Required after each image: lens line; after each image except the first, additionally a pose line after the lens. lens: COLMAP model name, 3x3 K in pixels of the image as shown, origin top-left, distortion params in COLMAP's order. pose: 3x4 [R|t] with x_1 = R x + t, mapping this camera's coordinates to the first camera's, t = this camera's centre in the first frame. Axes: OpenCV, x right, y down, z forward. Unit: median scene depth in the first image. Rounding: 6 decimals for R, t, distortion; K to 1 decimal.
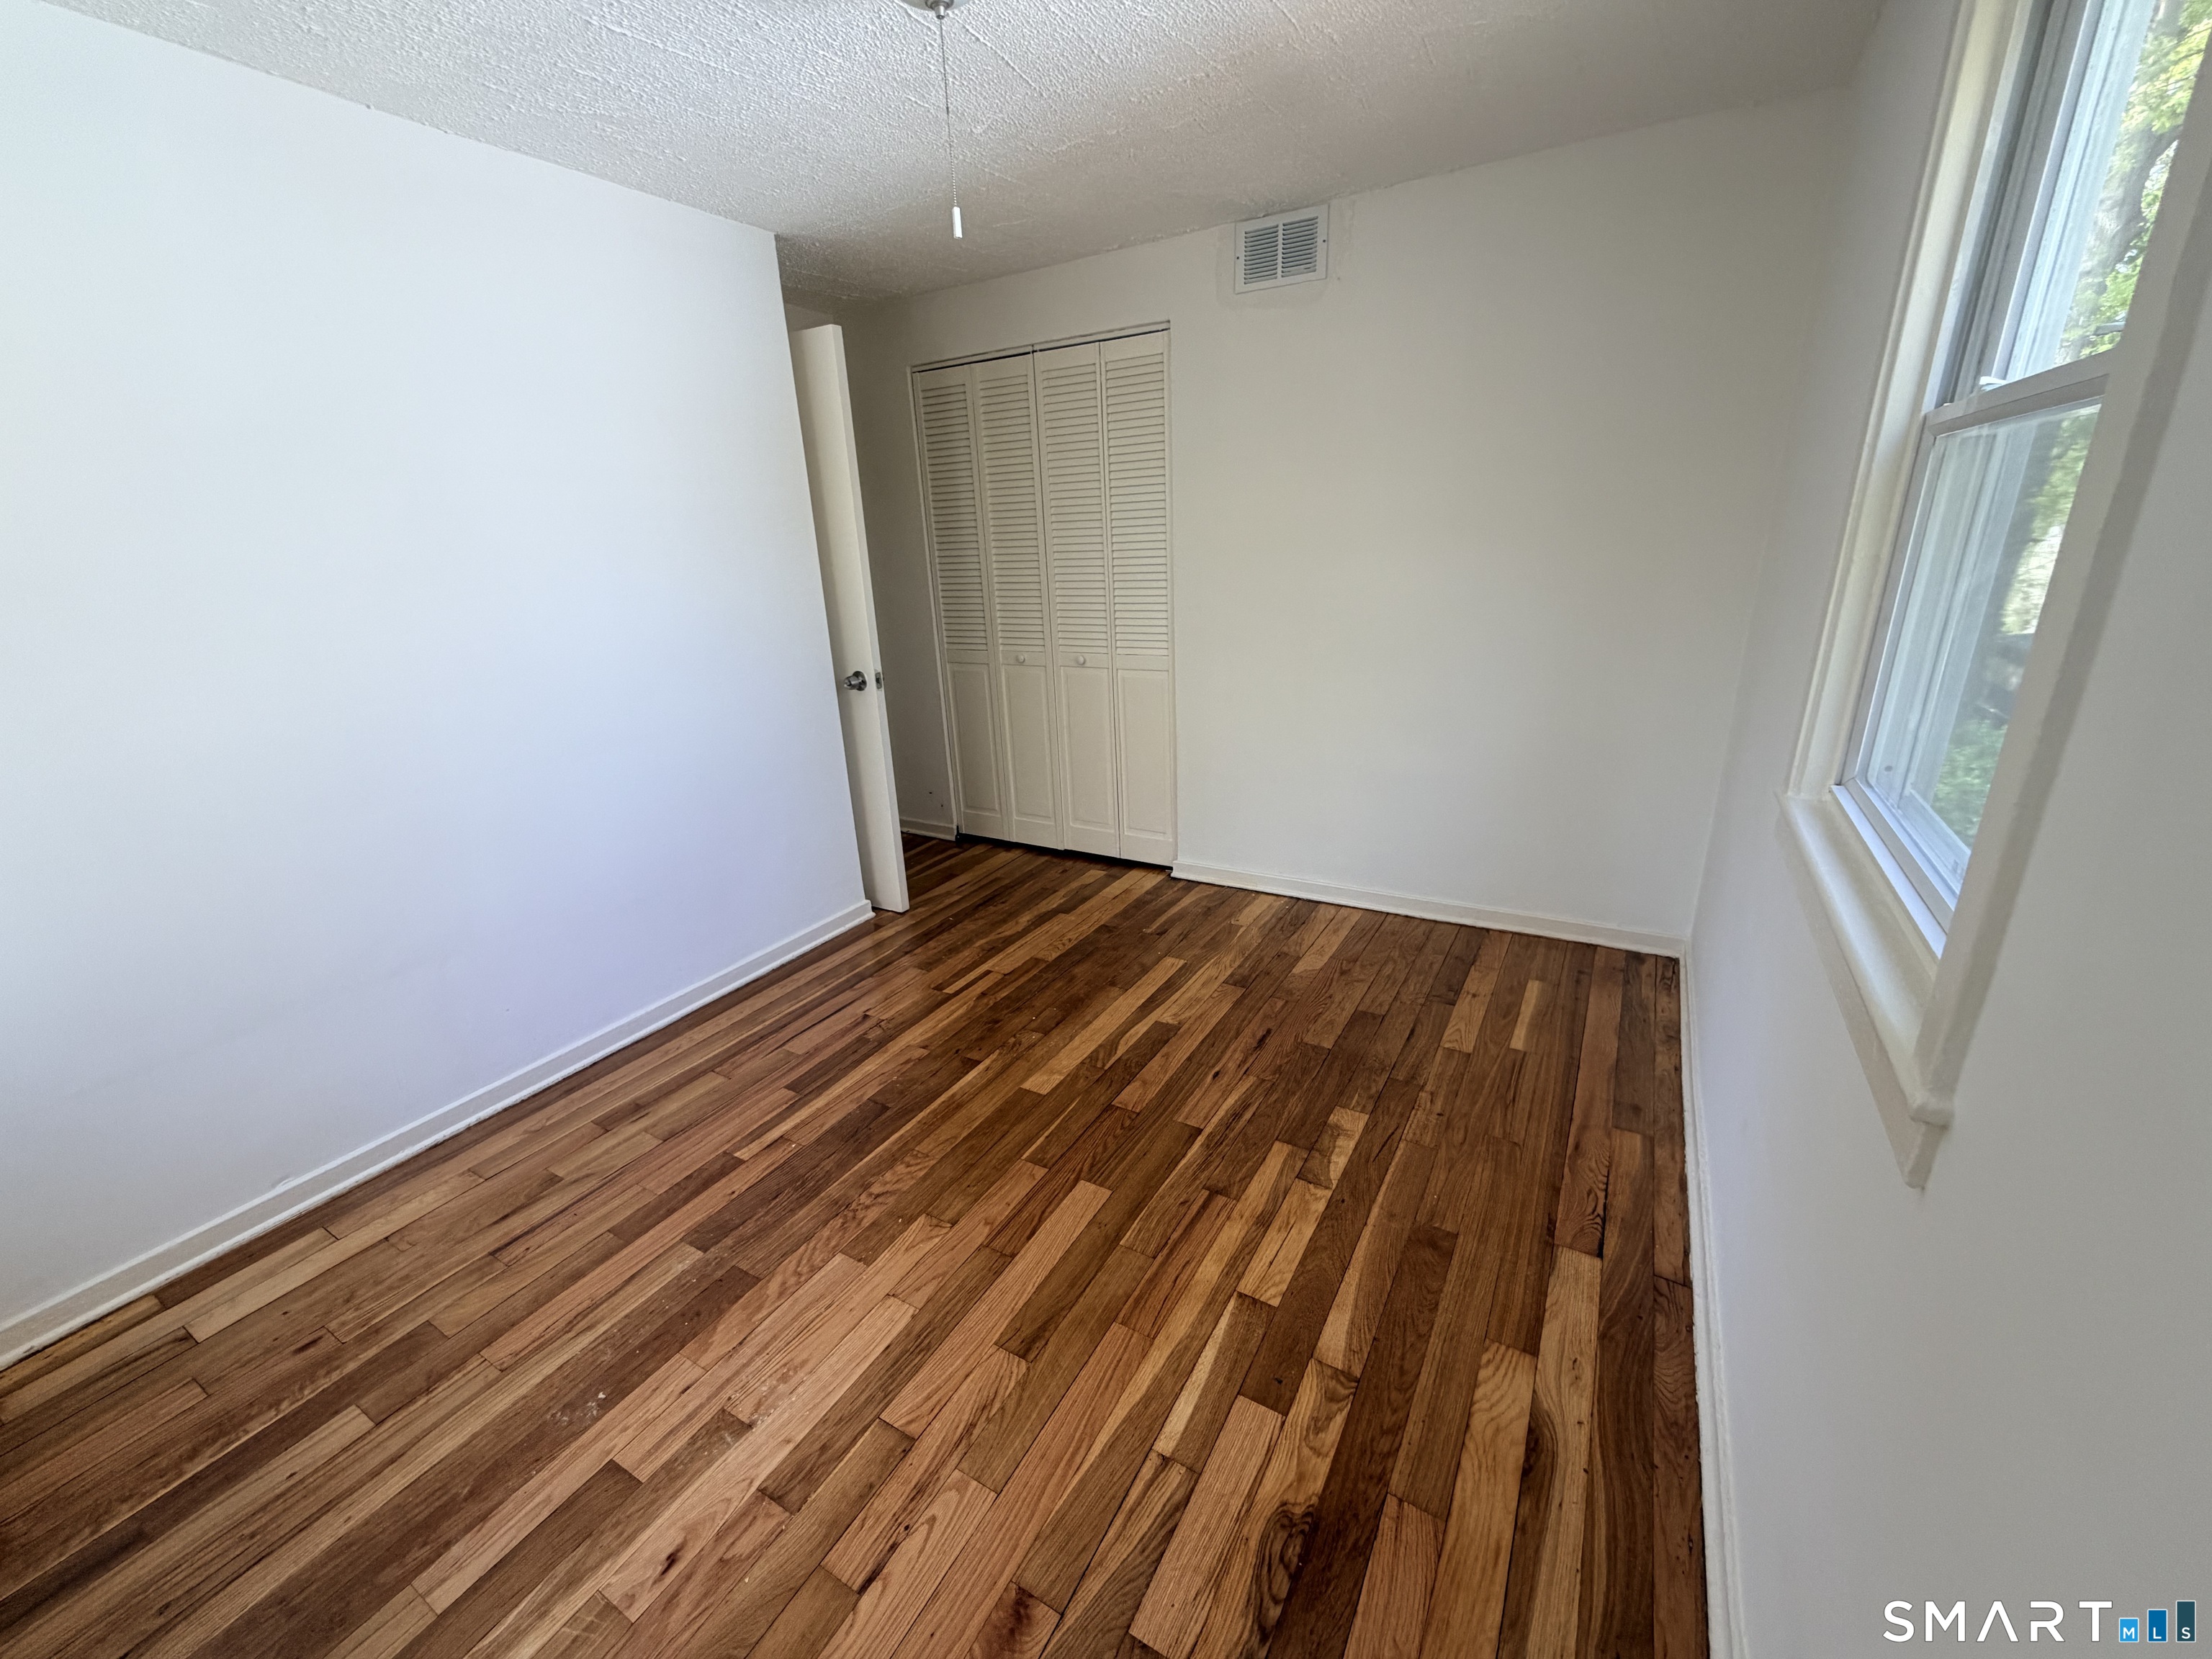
lens RADIAL K [[884.1, 0, 1101.8], [0, 884.1, 822.3], [0, 0, 1]] dist [0.001103, -0.000238]
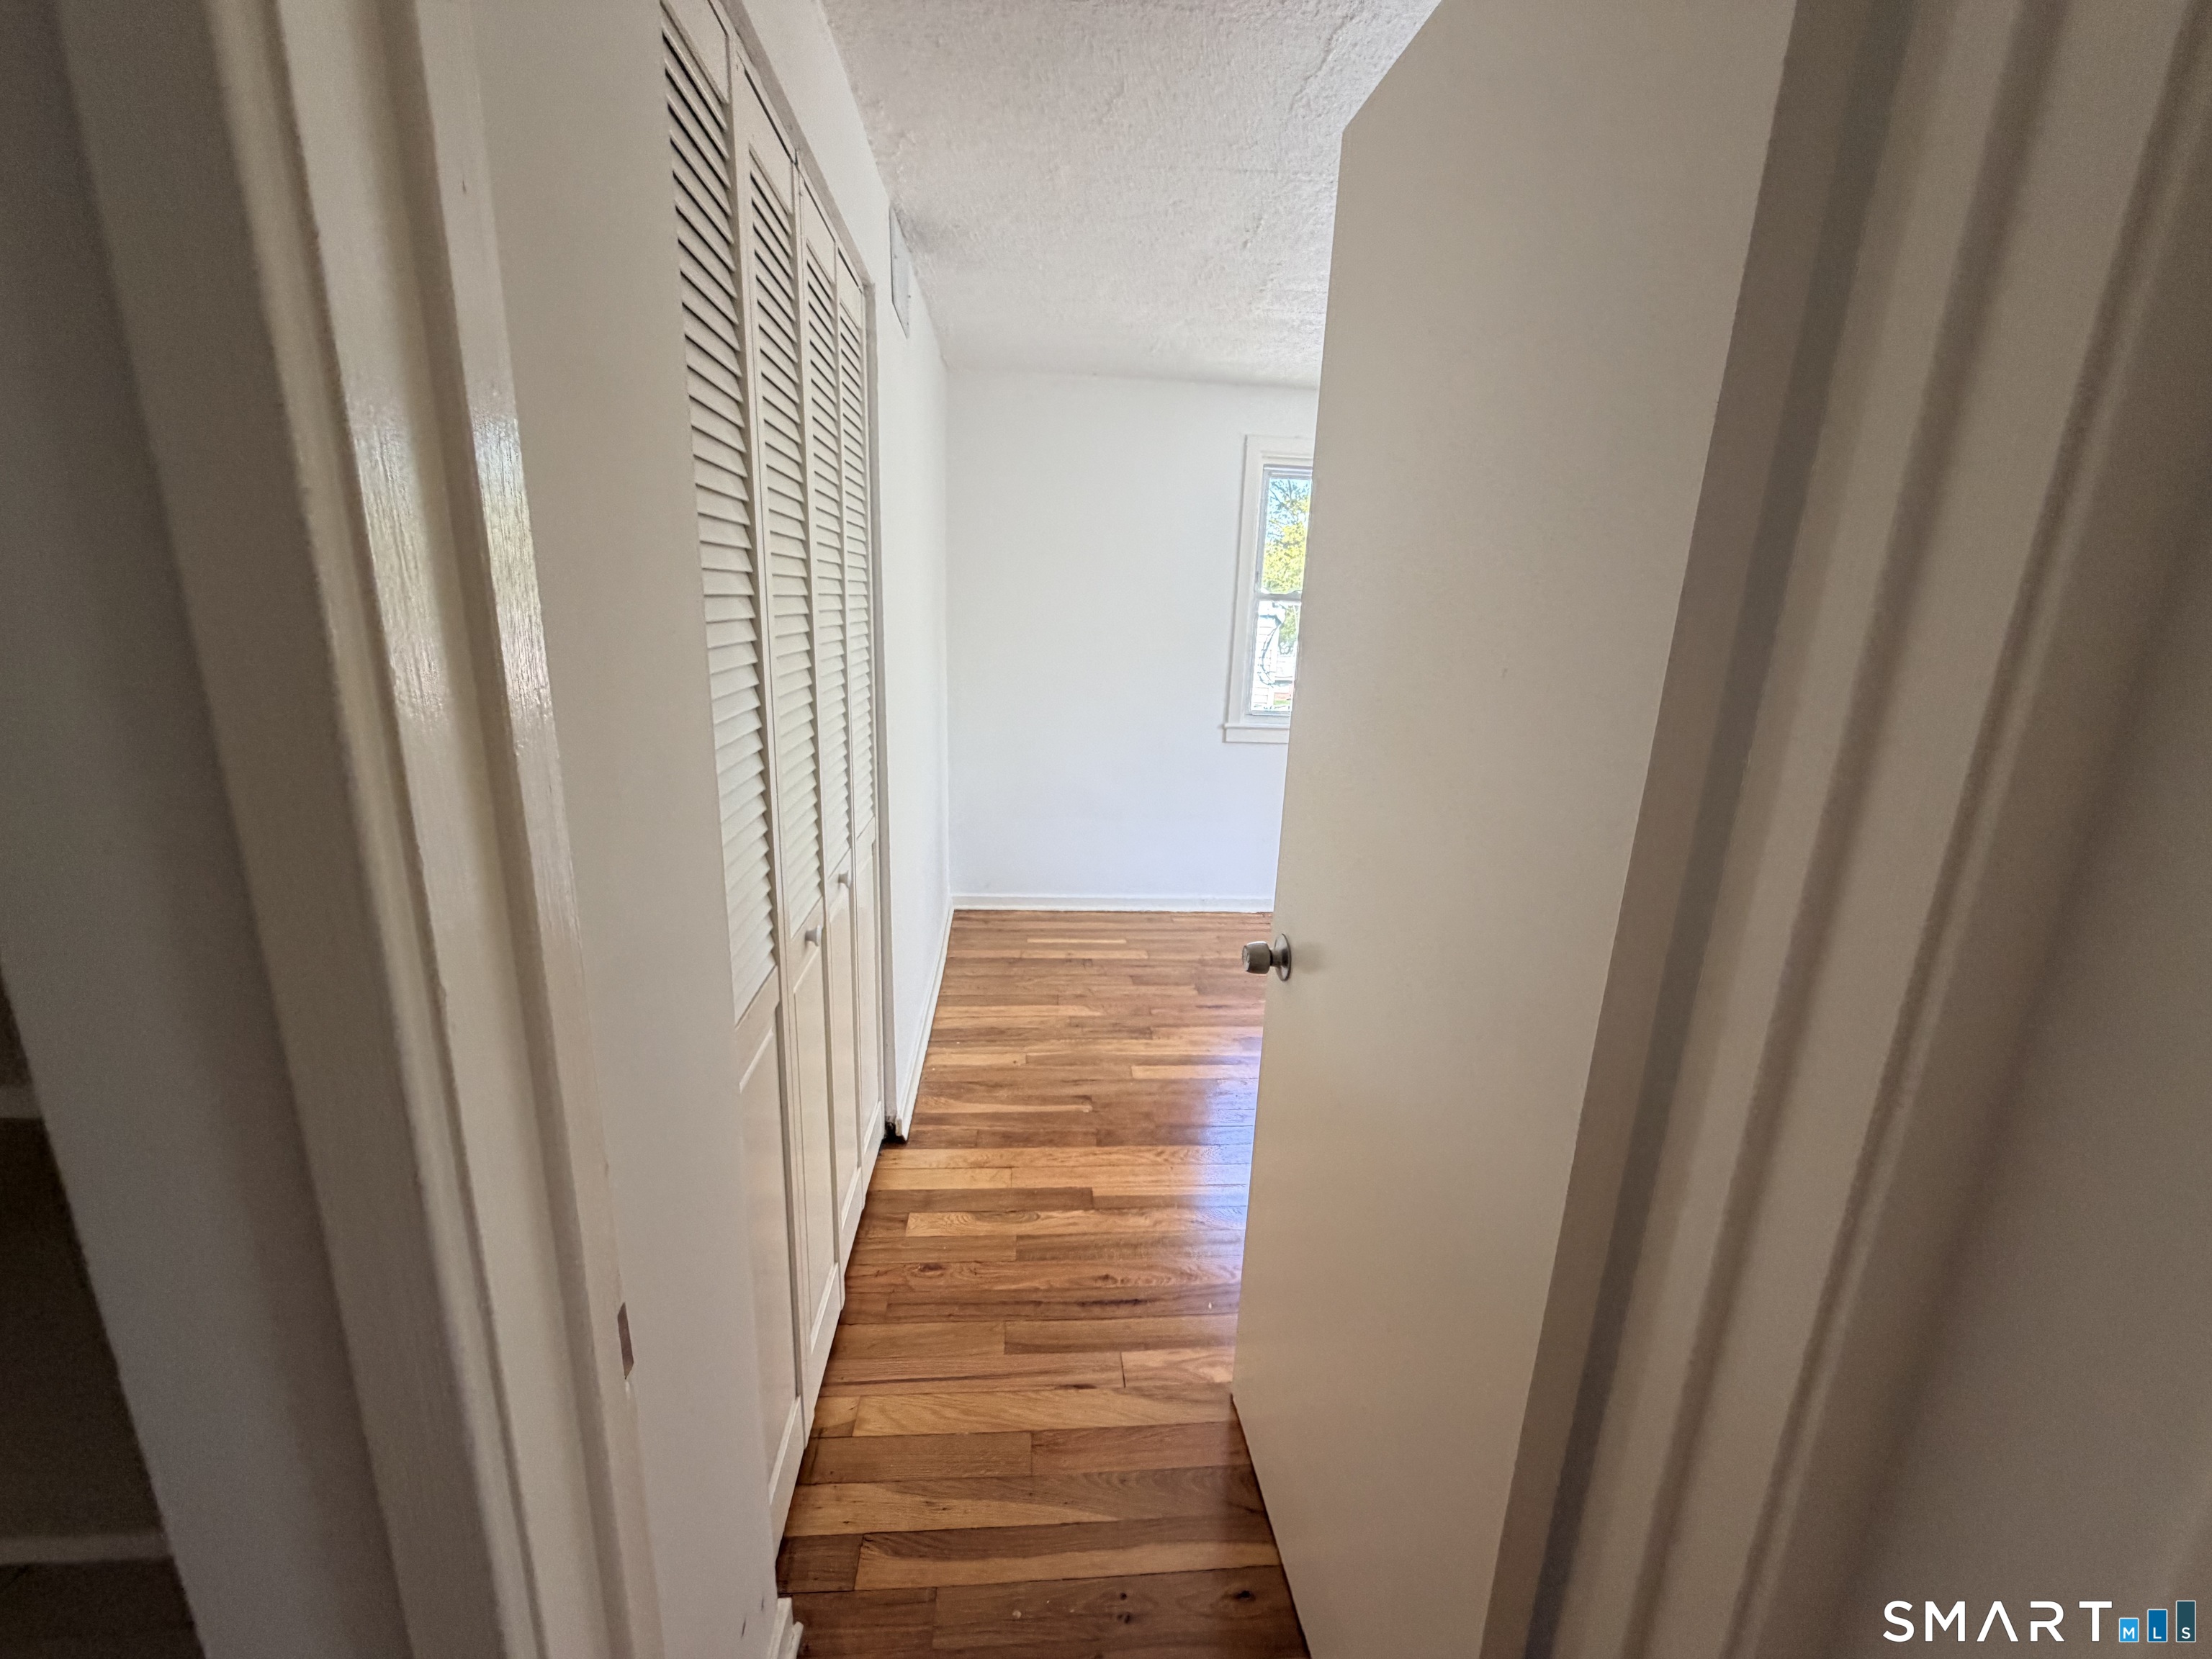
lens RADIAL K [[884.1, 0, 1100.8], [0, 884.1, 835.3], [0, 0, 1]] dist [0.001103, -0.000238]
pose [[-0.578259, -0.192681, 0.792774, -0.843703], [0.243655, 0.886579, 0.393205, -0.635290], [-0.778619, 0.420538, -0.465725, 1.949712]]
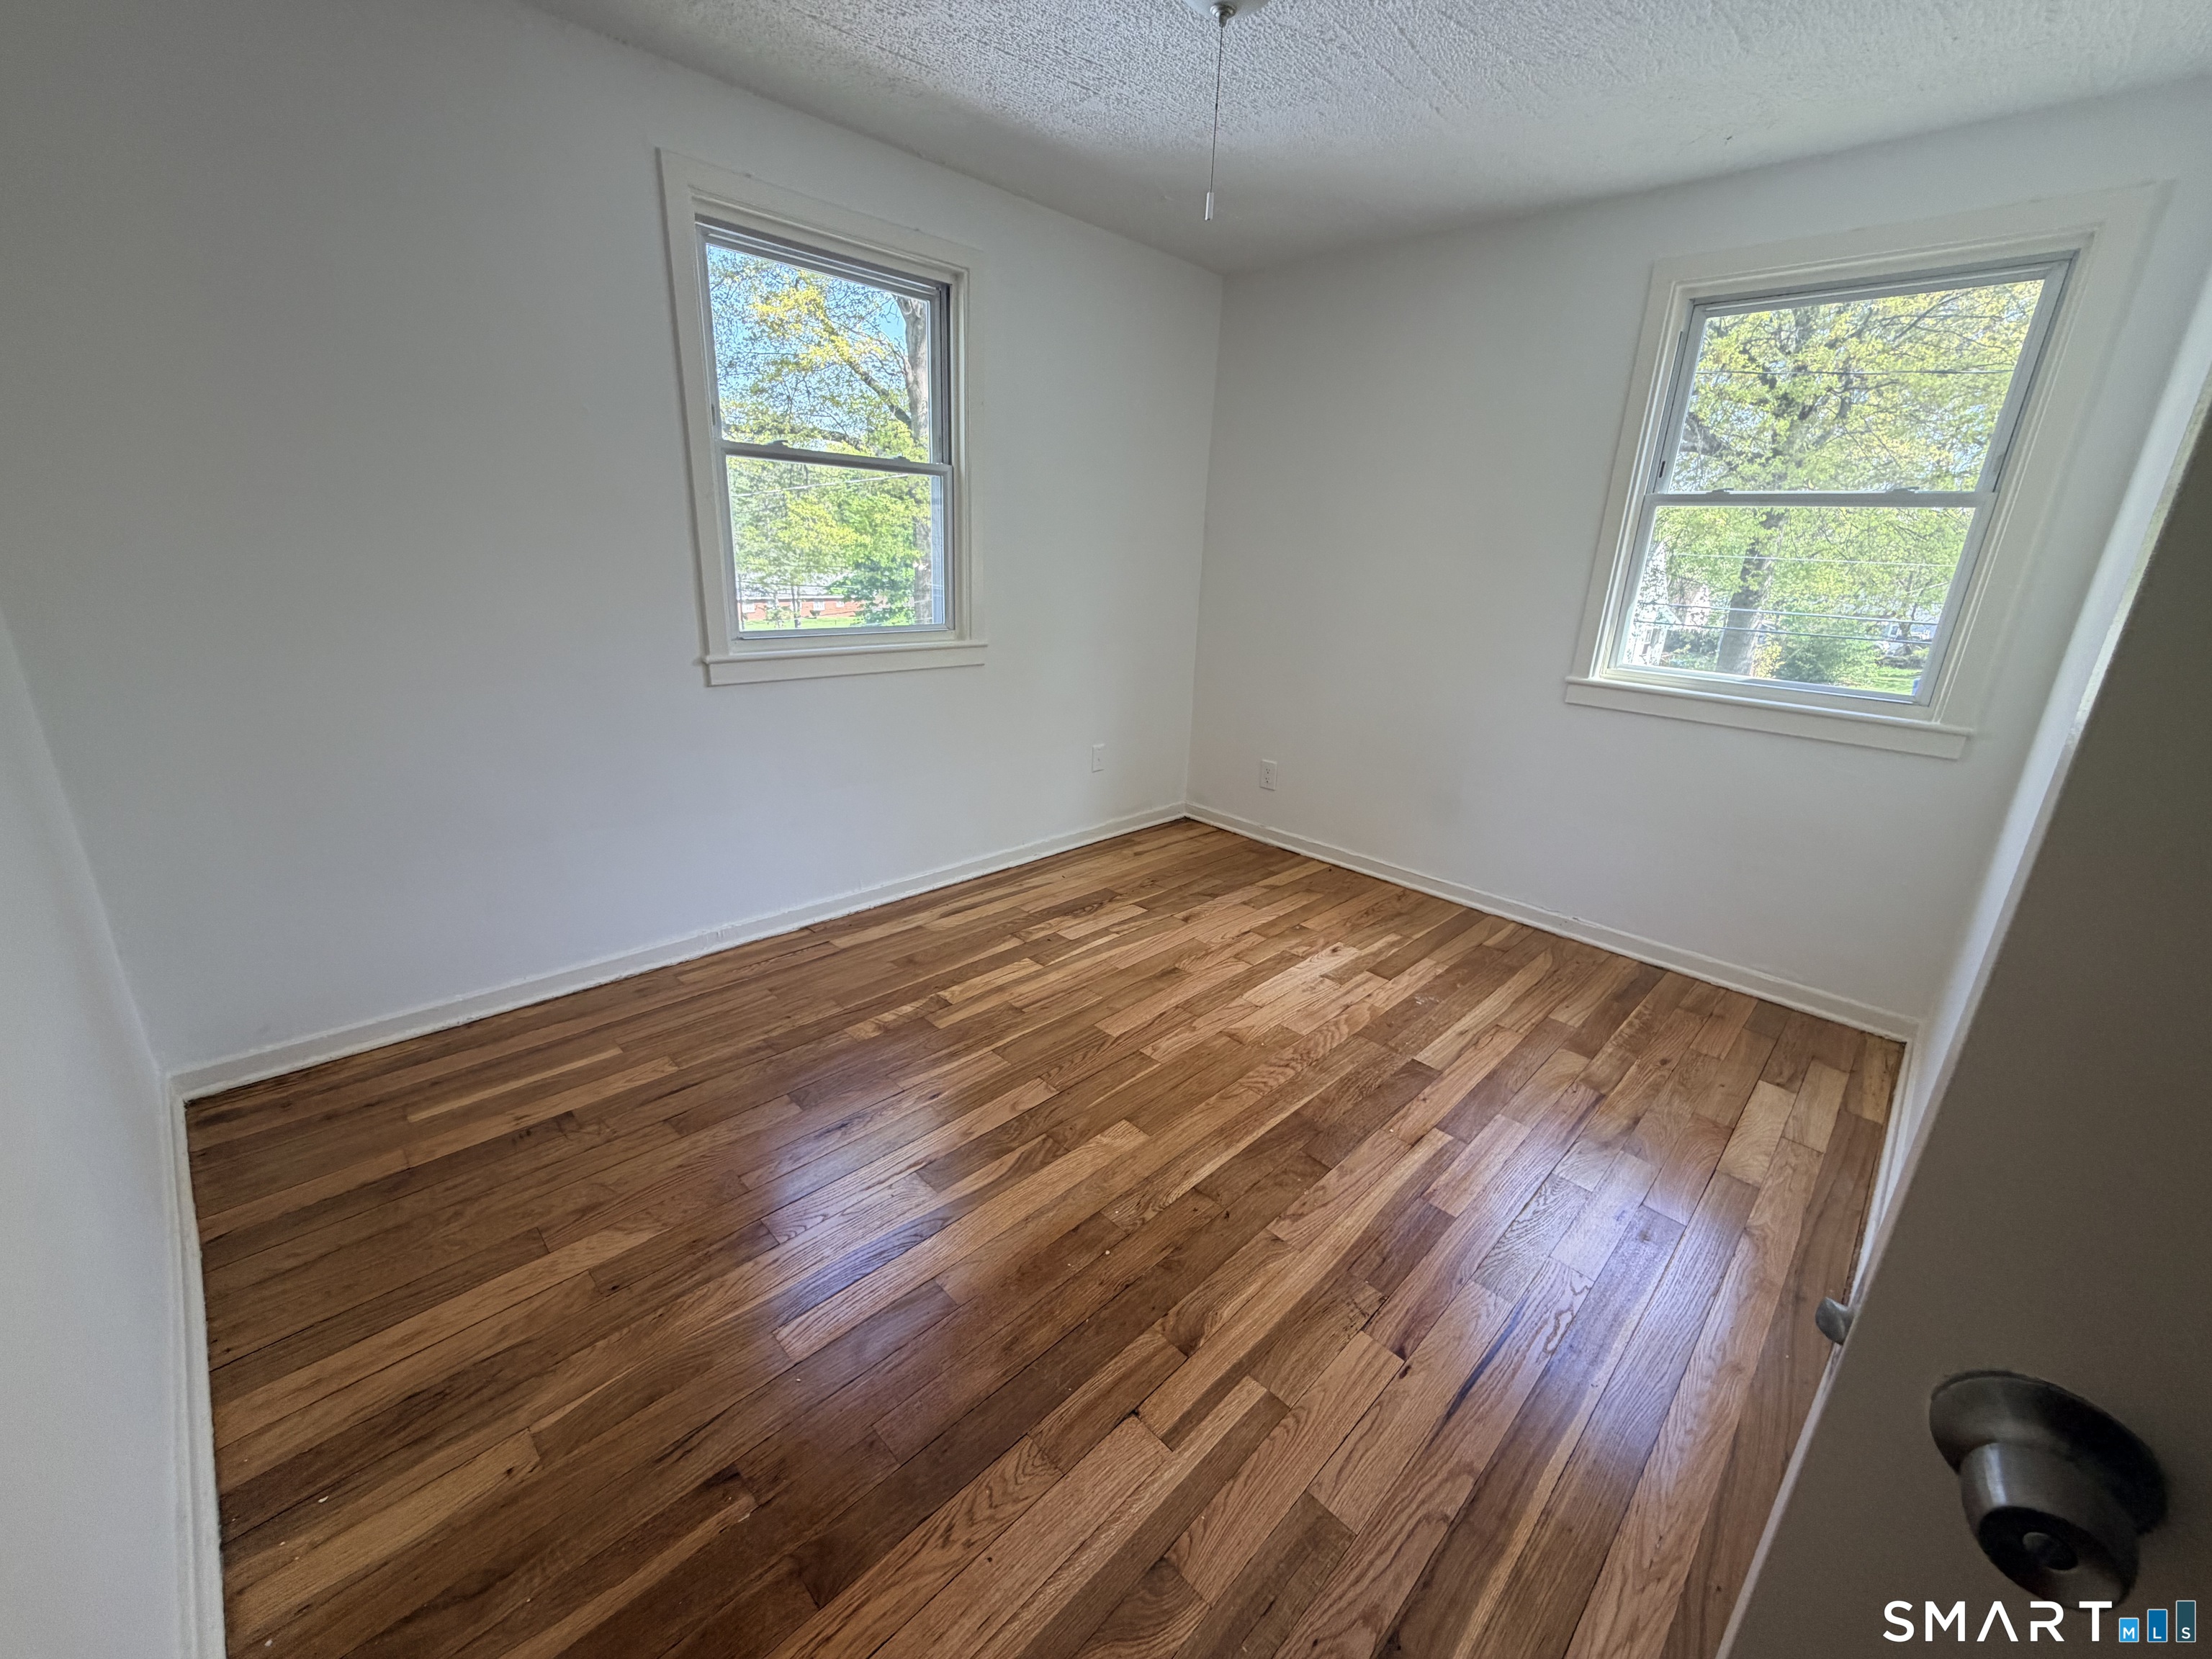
lens RADIAL K [[884.1, 0, 1099.6], [0, 884.1, 829.6], [0, 0, 1]] dist [0.001103, -0.000238]
pose [[-0.968920, -0.078710, 0.234517, -0.248593], [0.073754, 0.812994, 0.577582, -0.491420], [-0.236123, 0.576928, -0.781921, 1.689032]]
